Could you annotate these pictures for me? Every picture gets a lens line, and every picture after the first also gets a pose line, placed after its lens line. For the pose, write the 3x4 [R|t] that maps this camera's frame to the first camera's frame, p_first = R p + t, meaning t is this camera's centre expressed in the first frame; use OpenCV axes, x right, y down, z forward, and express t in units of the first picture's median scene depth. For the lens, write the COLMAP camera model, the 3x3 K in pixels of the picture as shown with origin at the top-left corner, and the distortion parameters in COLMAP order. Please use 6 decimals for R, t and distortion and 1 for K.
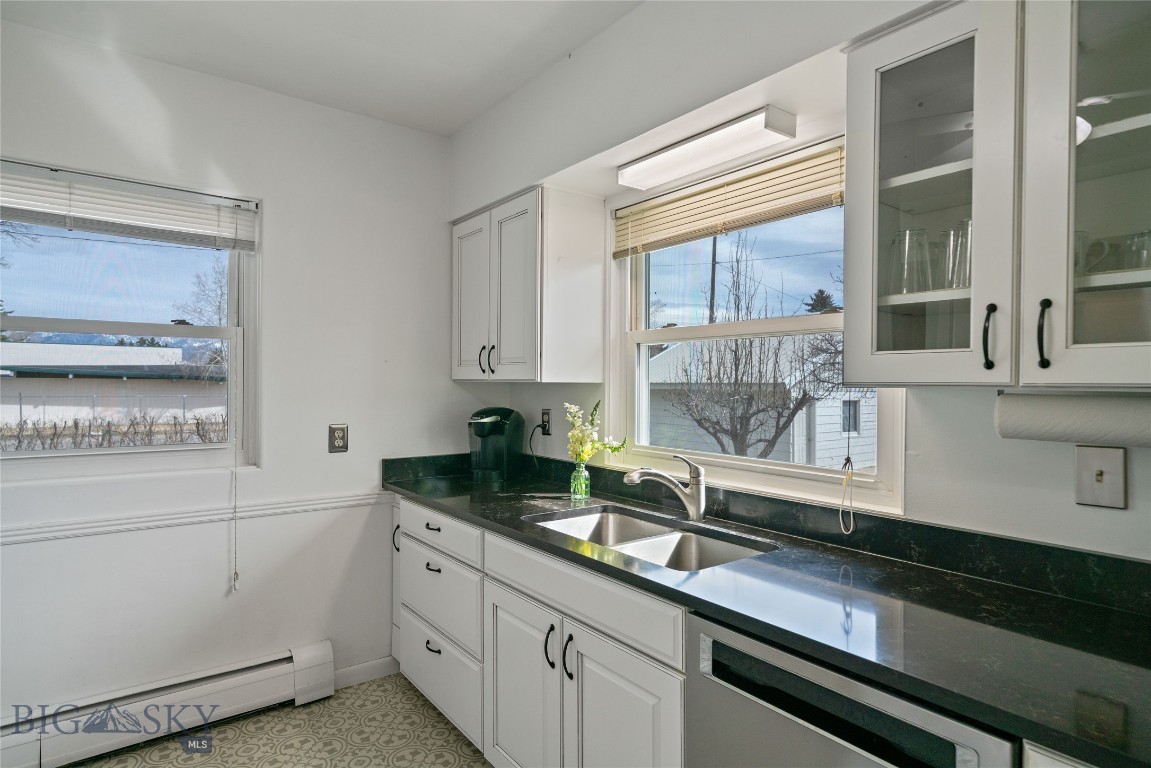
lens RADIAL K [[626.6, 0, 578.8], [0, 626.6, 383.5], [0, 0, 1]] dist [-0.002416, -0.000326]
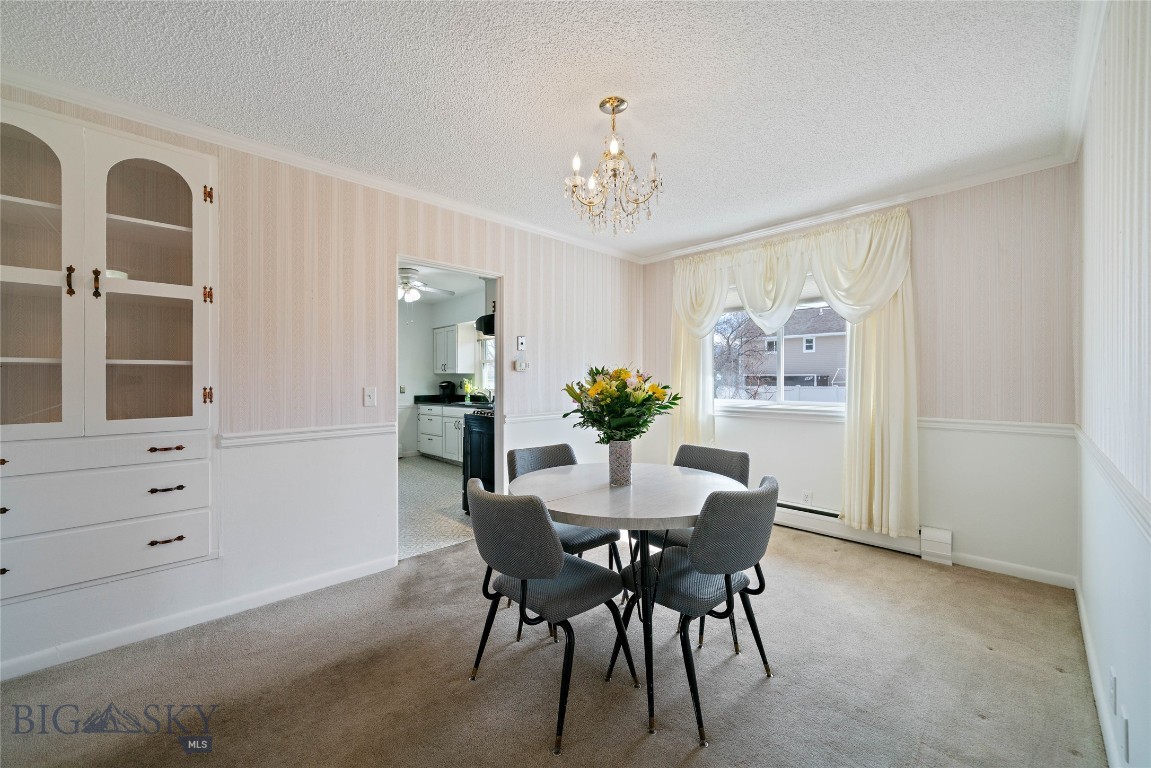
lens RADIAL K [[437.4, 0, 572.5], [0, 437.4, 379.1], [0, 0, 1]] dist [0.000899, 0.000167]
pose [[0.992520, -0.010334, 0.121641, 0.319173], [0.011114, 0.999922, -0.005737, 0.057265], [-0.121572, 0.007046, 0.992558, -1.803570]]
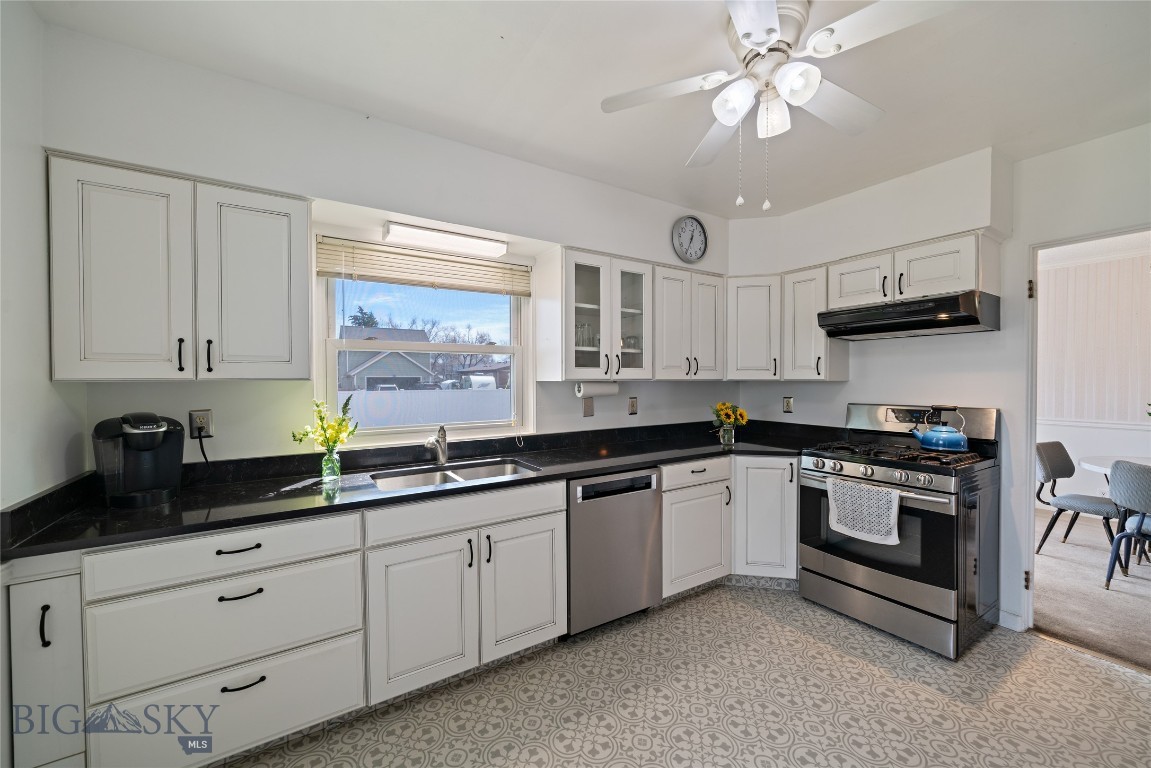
lens RADIAL K [[455.6, 0, 570.6], [0, 455.6, 393.2], [0, 0, 1]] dist [0.001268, 0.000337]
pose [[0.076462, -0.038507, 0.996329, -0.780742], [0.007253, 0.999249, 0.038063, -0.007732], [-0.997046, 0.004316, 0.076684, 0.467998]]
